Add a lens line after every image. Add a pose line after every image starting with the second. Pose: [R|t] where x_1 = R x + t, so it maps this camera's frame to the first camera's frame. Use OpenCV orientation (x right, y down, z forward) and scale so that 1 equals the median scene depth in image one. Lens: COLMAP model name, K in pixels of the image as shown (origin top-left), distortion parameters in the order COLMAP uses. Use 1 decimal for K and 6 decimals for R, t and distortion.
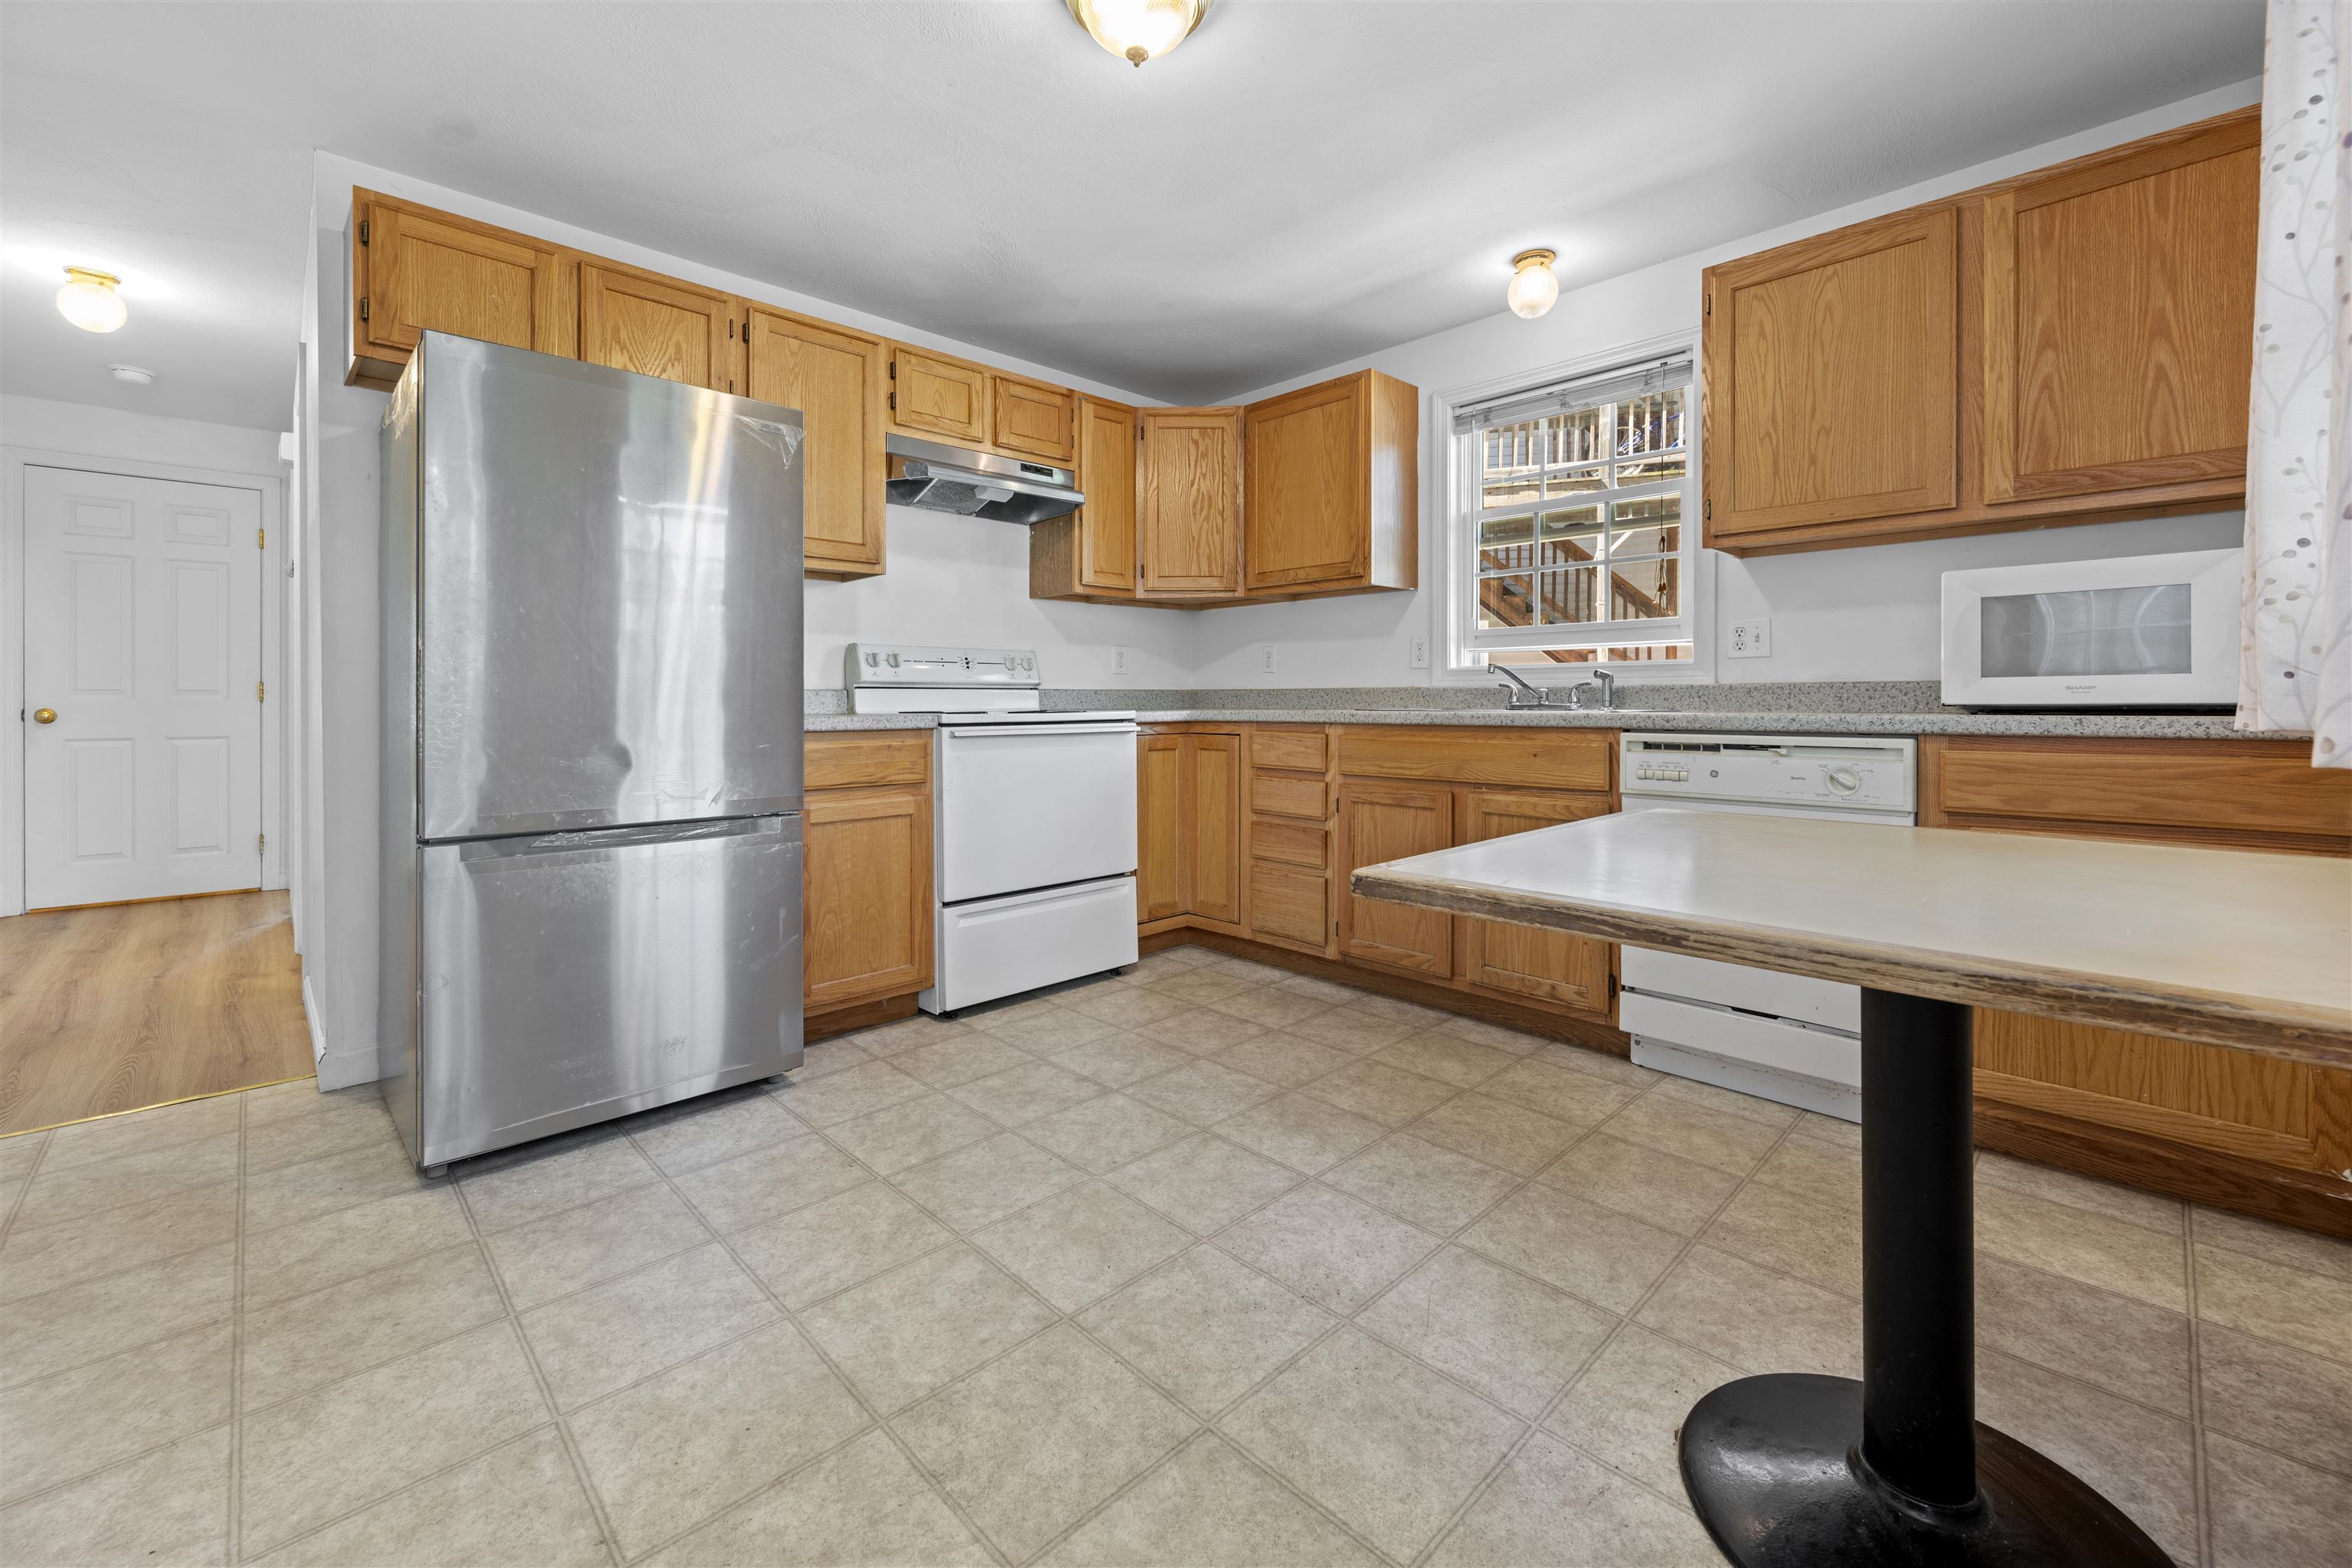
lens RADIAL K [[940.6, 0, 1202.1], [0, 940.6, 702.1], [0, 0, 1]] dist [0.001500, -0.000661]
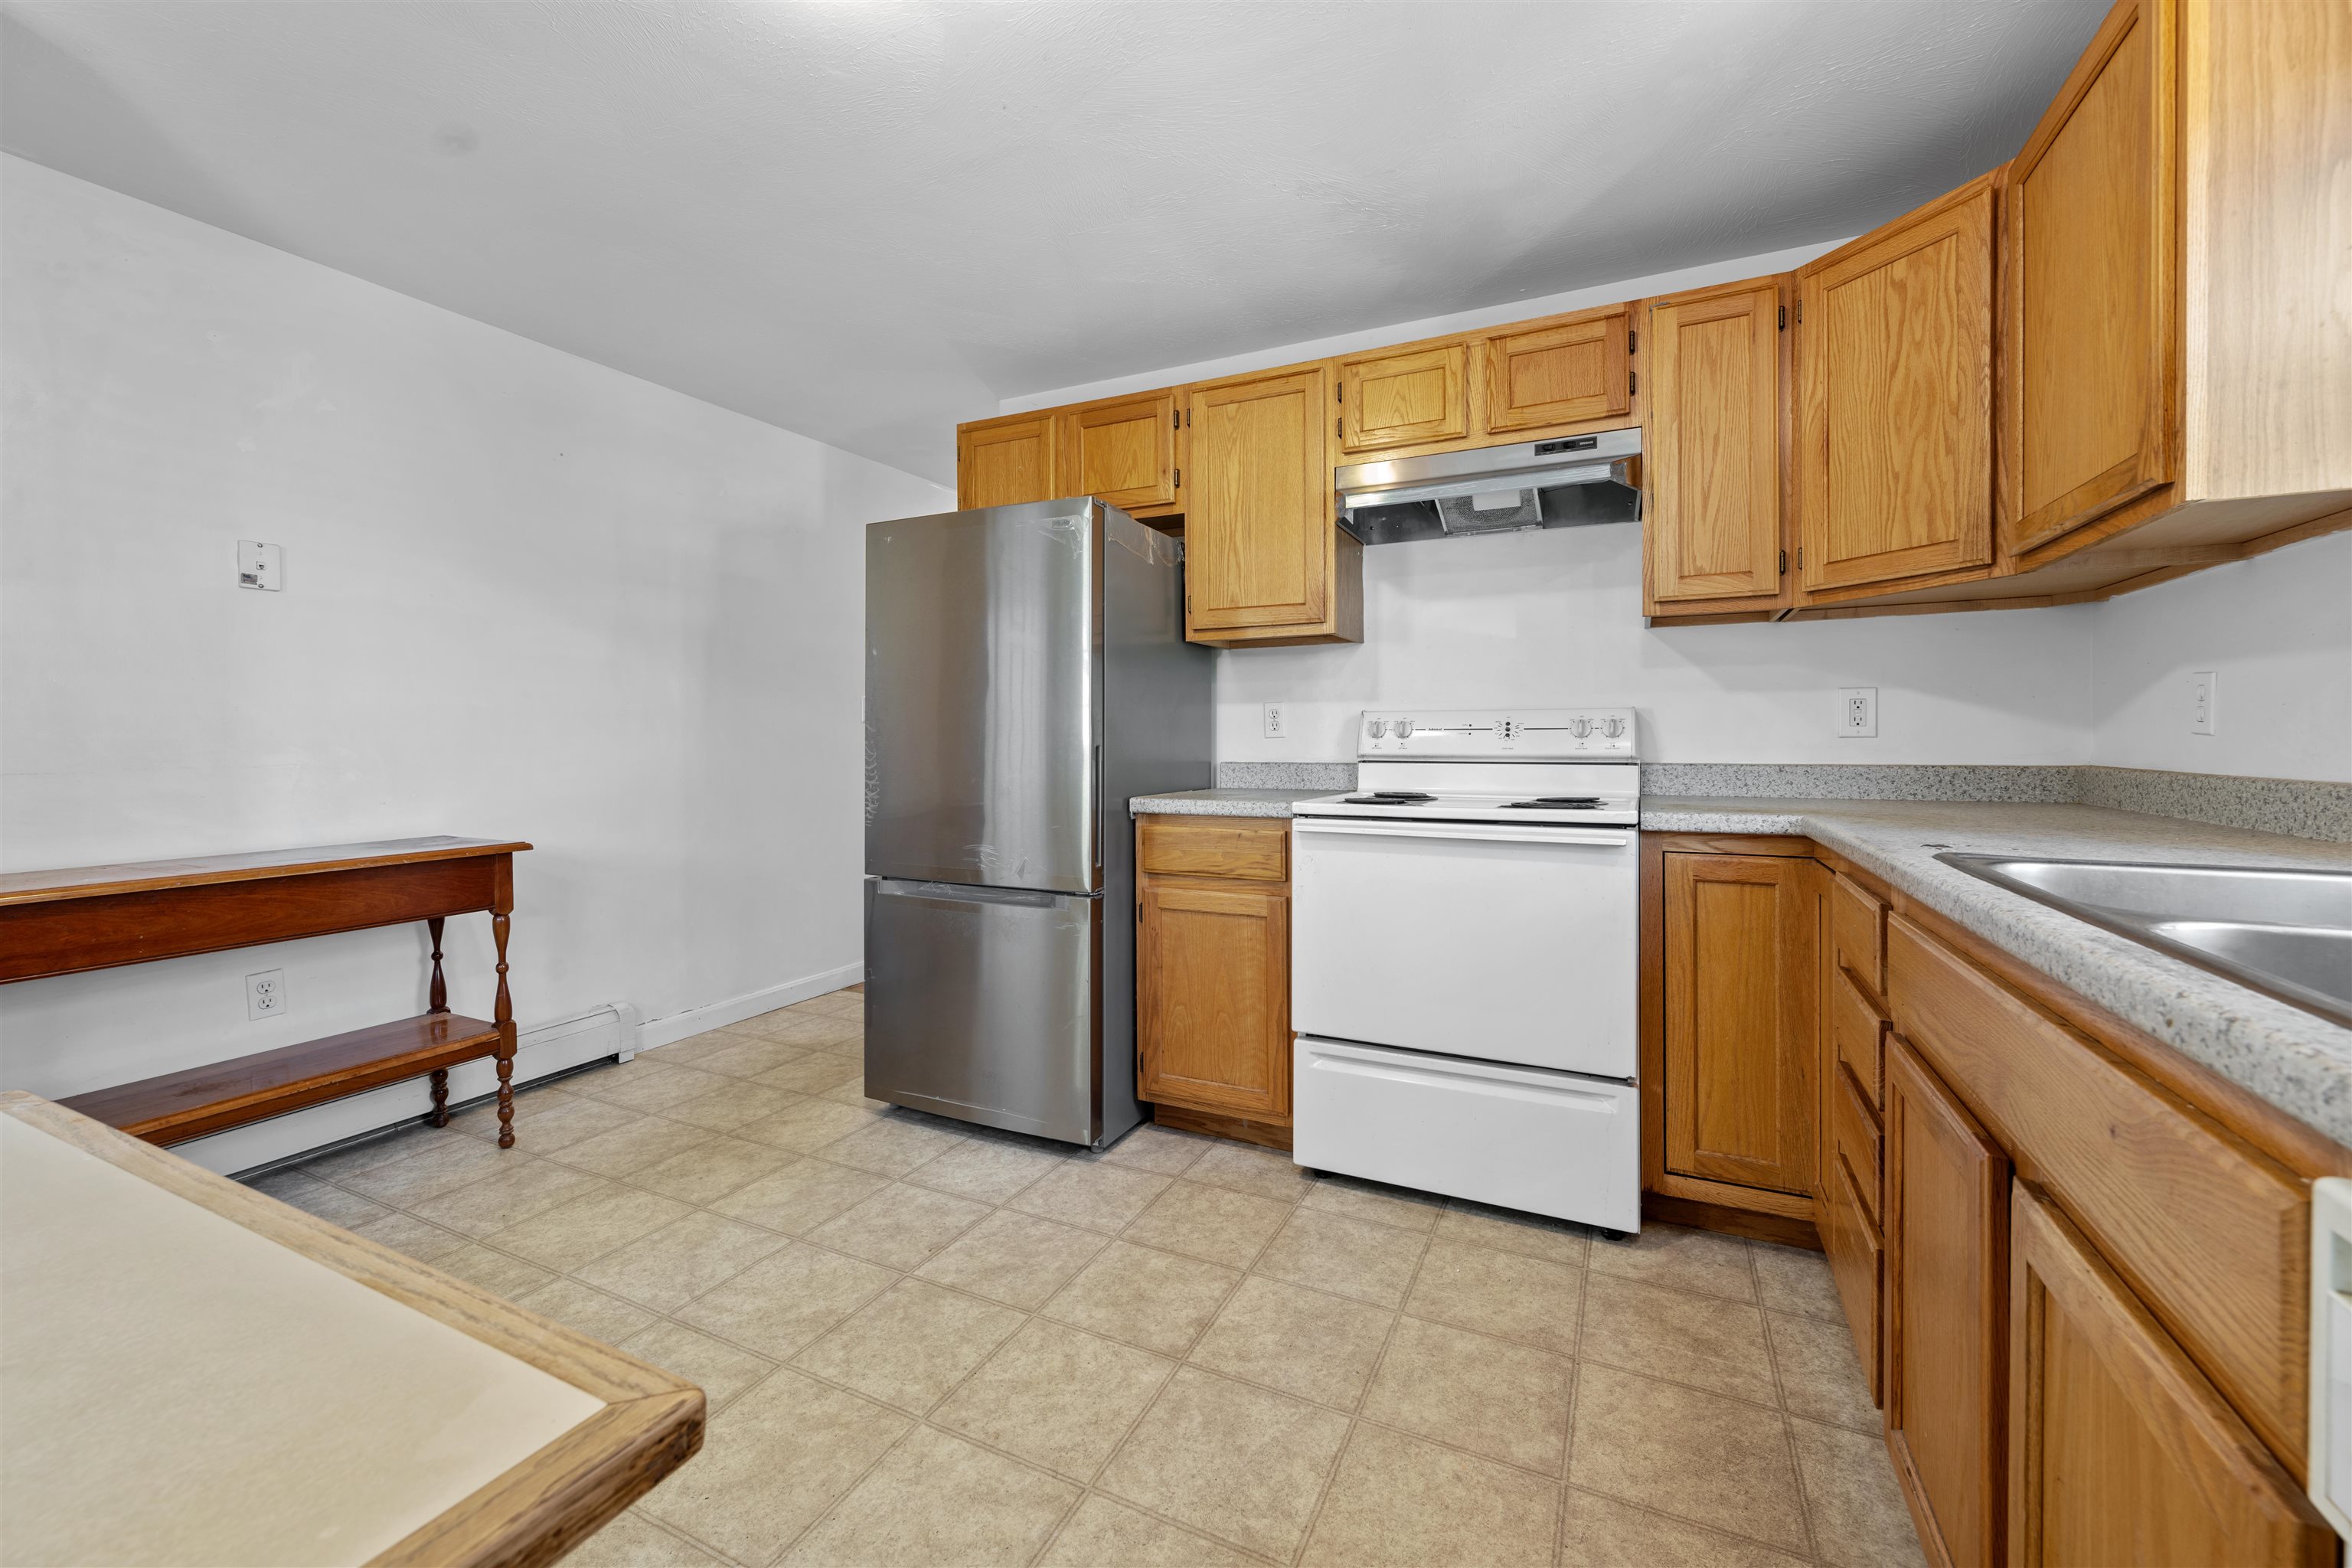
lens RADIAL K [[940.6, 0, 1183.7], [0, 940.6, 746.3], [0, 0, 1]] dist [0.001500, -0.000661]
pose [[0.336938, 0.008791, -0.941486, 0.542318], [-0.002005, 0.999961, 0.008619, -0.049735], [0.941525, -0.001017, 0.336942, 0.735754]]
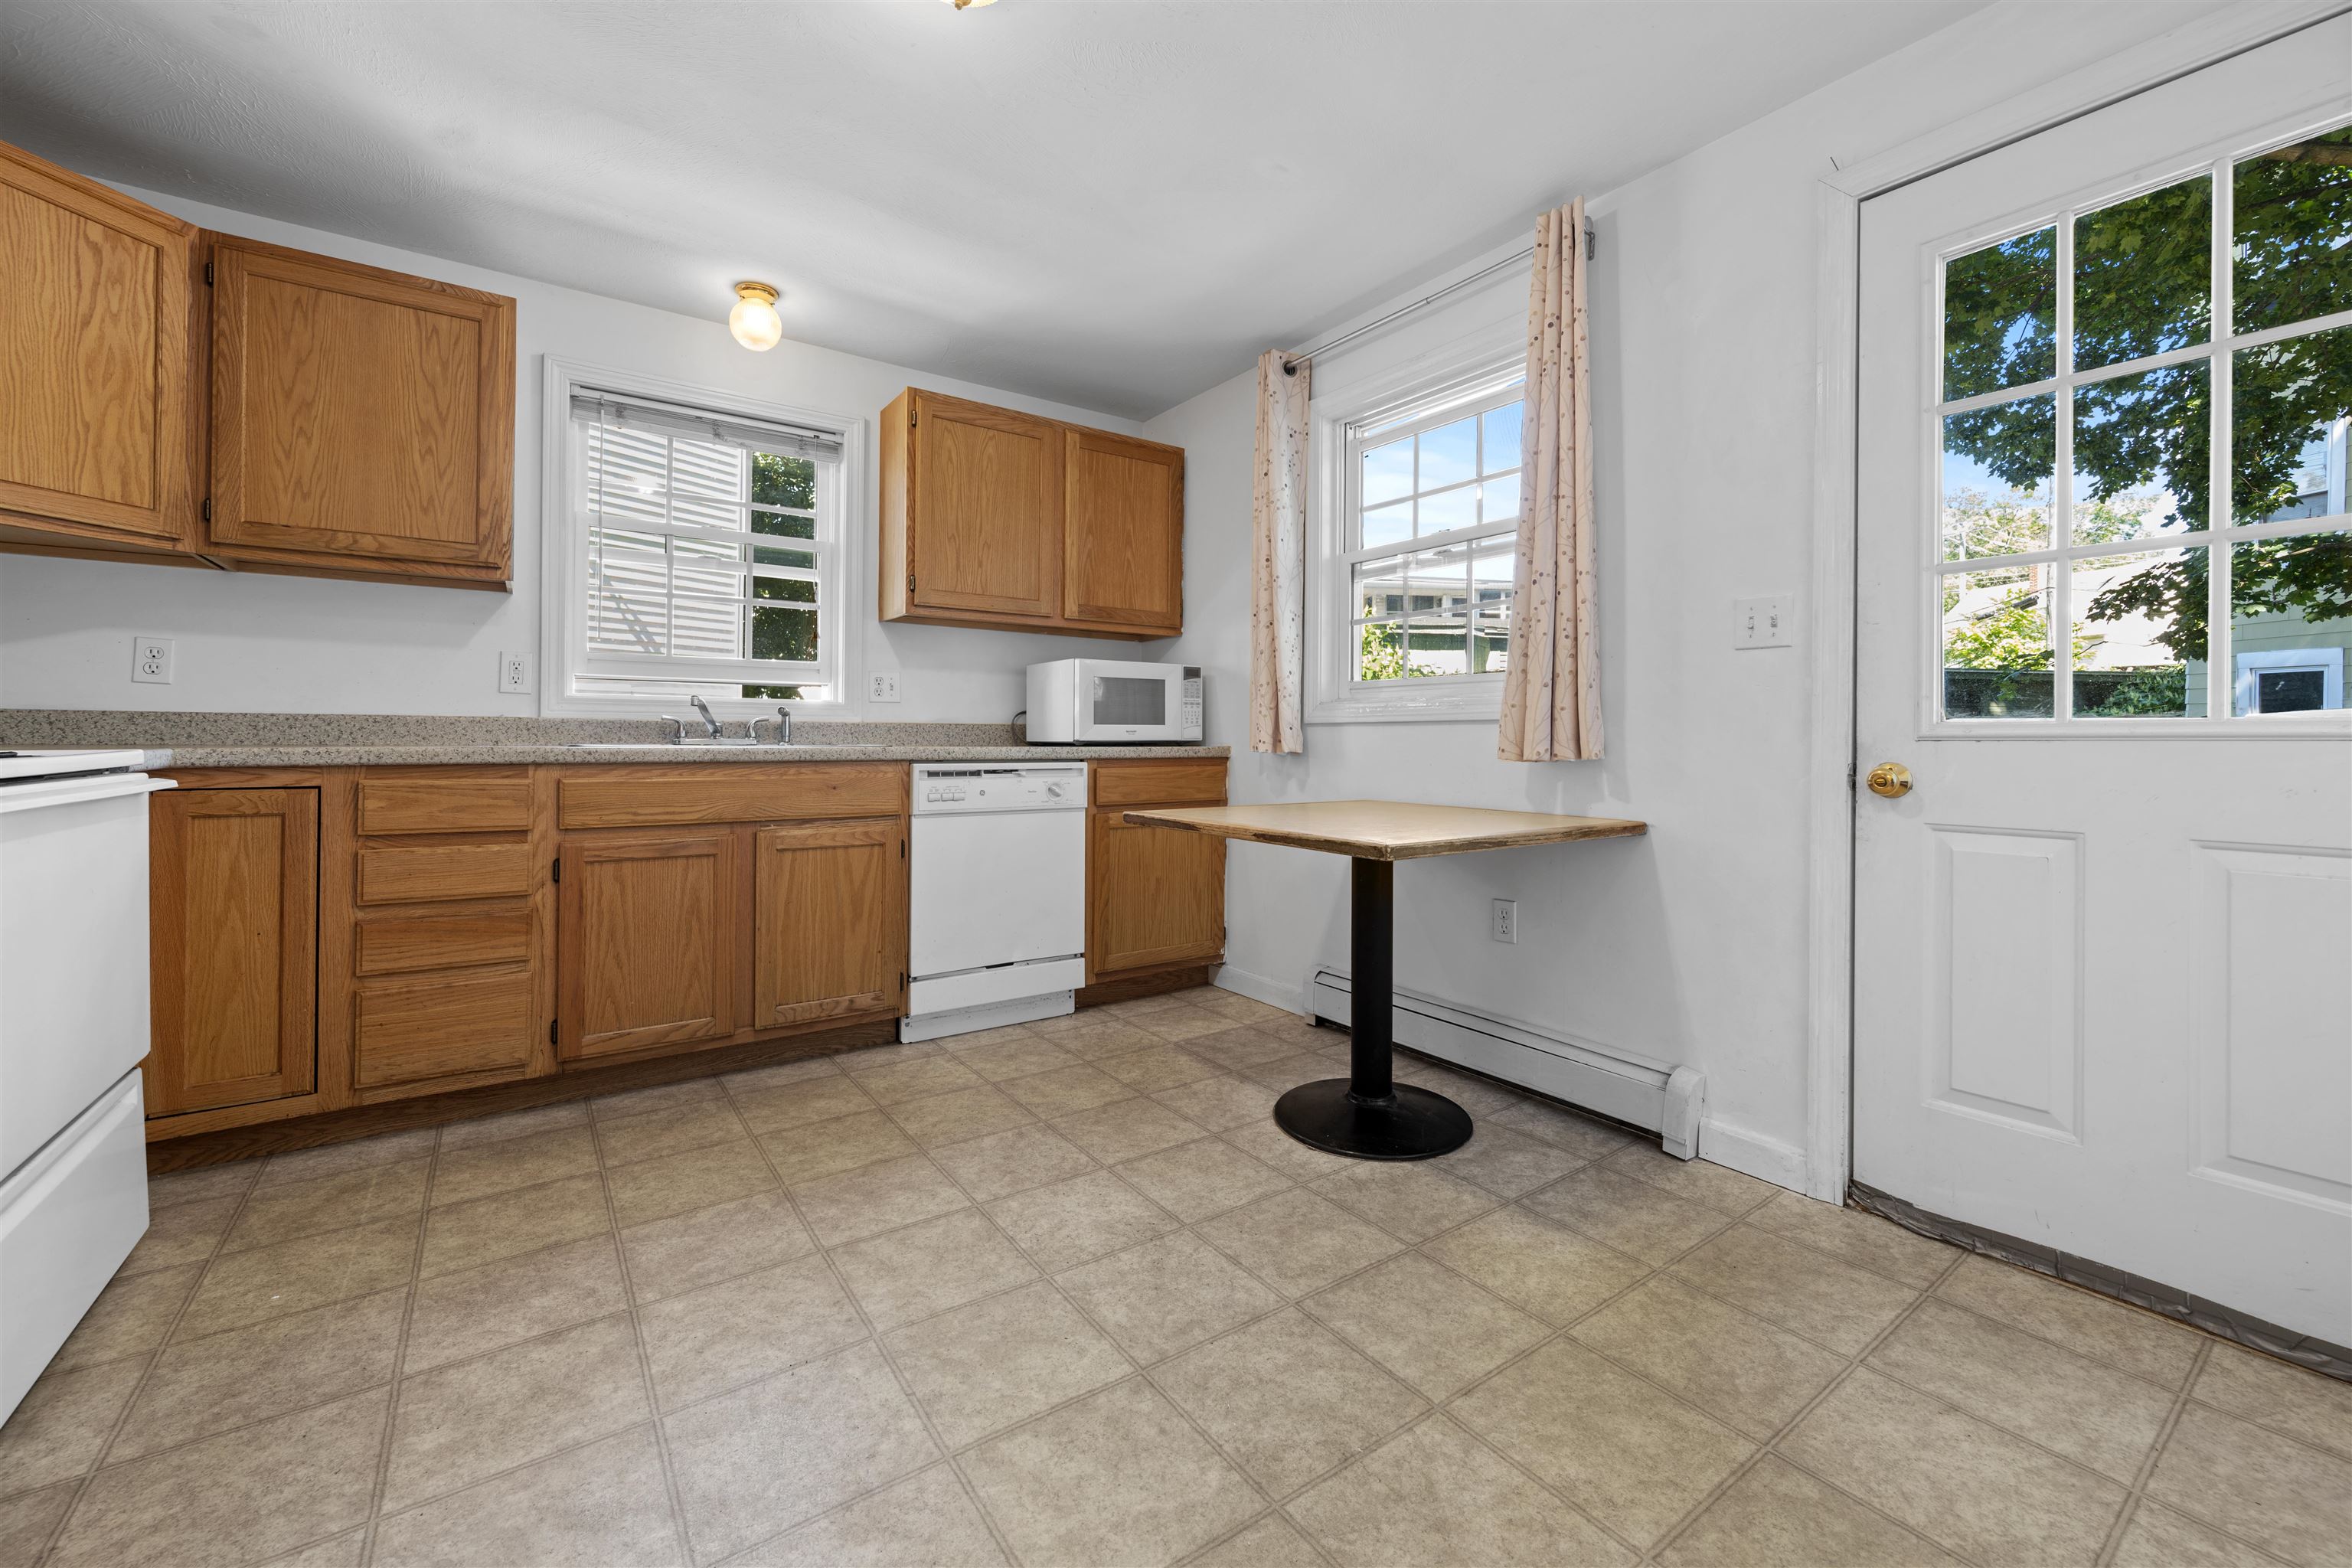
lens RADIAL K [[940.6, 0, 1147.3], [0, 940.6, 742.2], [0, 0, 1]] dist [0.001500, -0.000661]
pose [[0.190170, -0.000386, 0.981751, -0.661382], [-0.004676, 0.999988, 0.001299, 0.002385], [-0.981740, -0.004837, 0.190166, 0.489938]]
